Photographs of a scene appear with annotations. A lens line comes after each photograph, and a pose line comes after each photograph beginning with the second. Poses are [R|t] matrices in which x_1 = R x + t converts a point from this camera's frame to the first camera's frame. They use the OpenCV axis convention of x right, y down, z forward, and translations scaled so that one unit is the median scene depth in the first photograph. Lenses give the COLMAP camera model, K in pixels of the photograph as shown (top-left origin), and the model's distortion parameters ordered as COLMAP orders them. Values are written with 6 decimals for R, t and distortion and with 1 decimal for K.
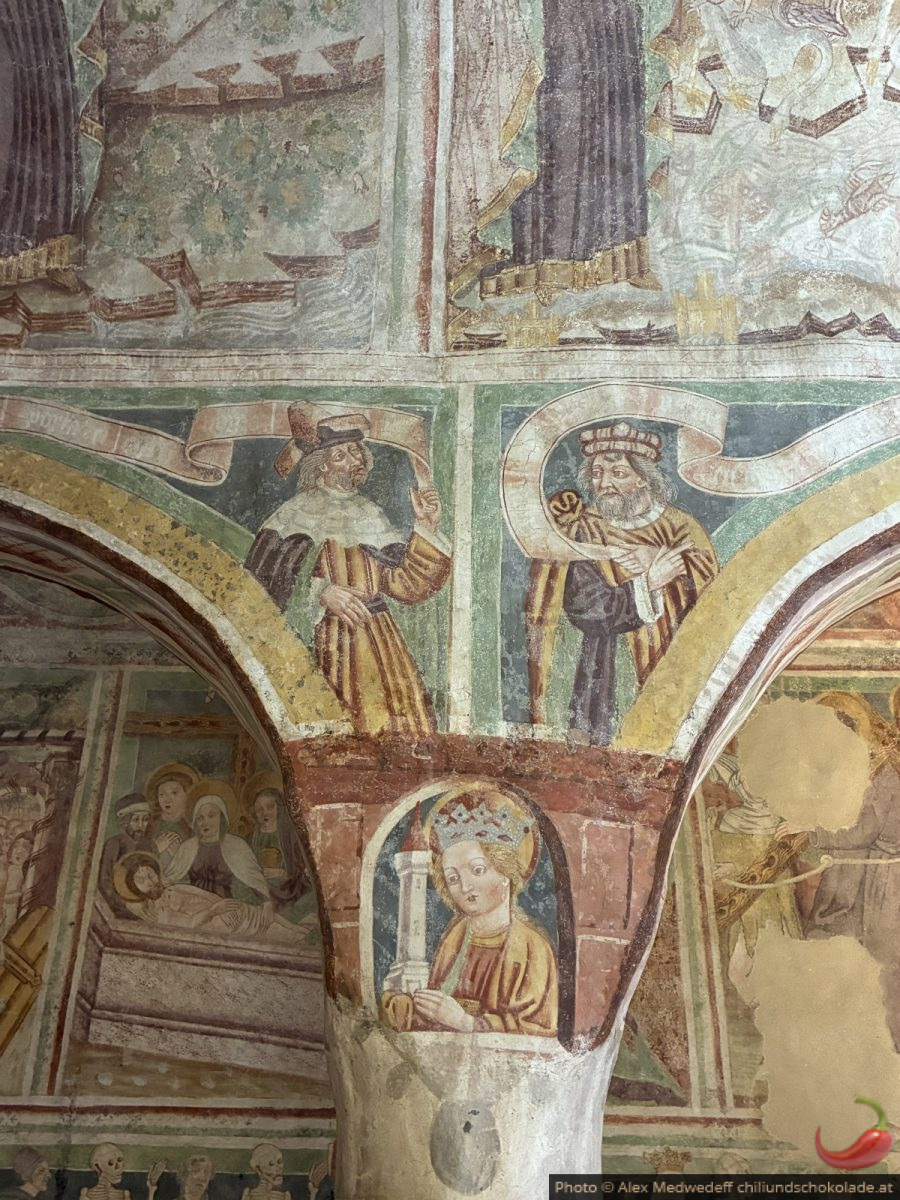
lens RADIAL K [[1137.3, 0, 450.3], [0, 1137.3, 600.0], [0, 0, 1]] dist [0.019162, 0.000000]
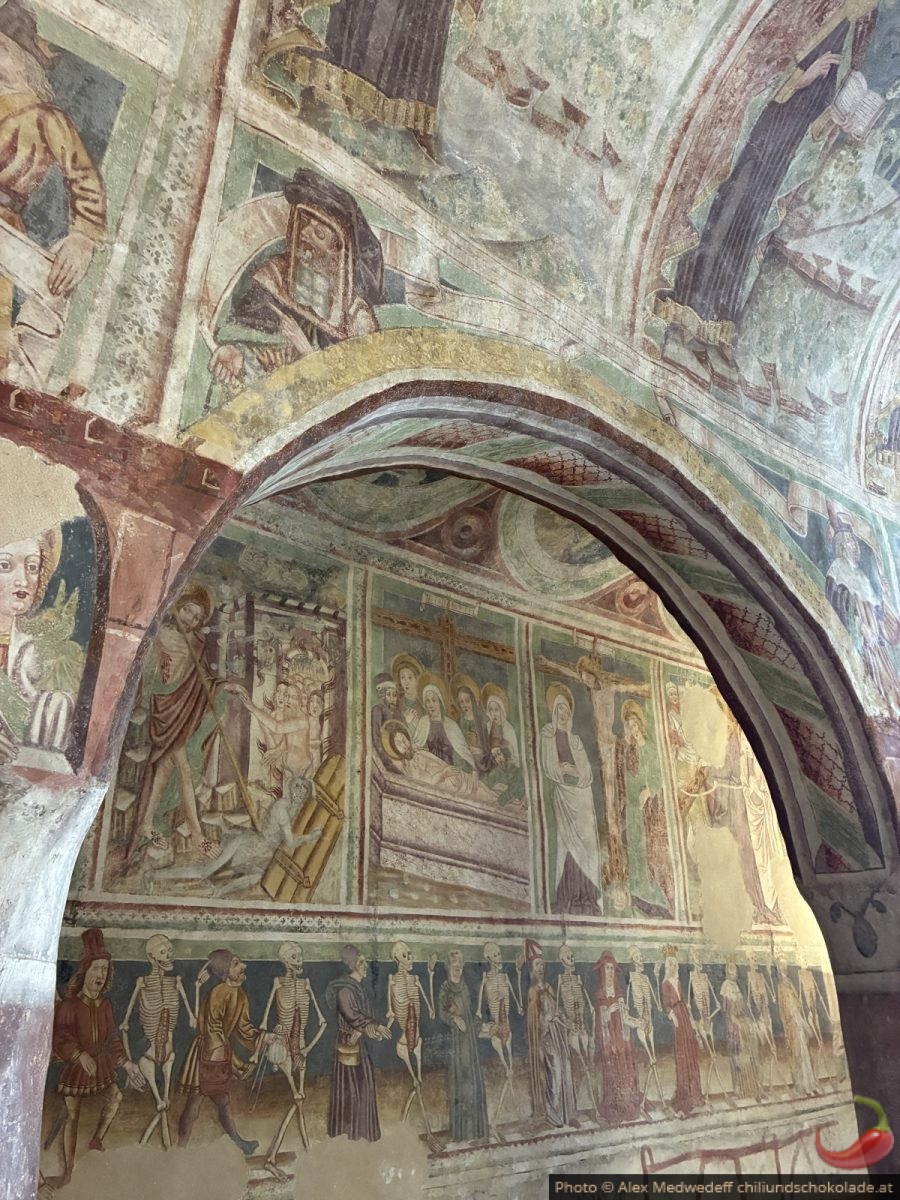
lens RADIAL K [[905.4, 0, 448.2], [0, 905.4, 603.9], [0, 0, 1]] dist [0.006122, 0.008022]
pose [[0.764650, 0.222782, 0.604713, -0.910597], [-0.276122, 0.961110, -0.004931, 0.088783], [-0.582294, -0.163204, 0.796428, 0.194272]]
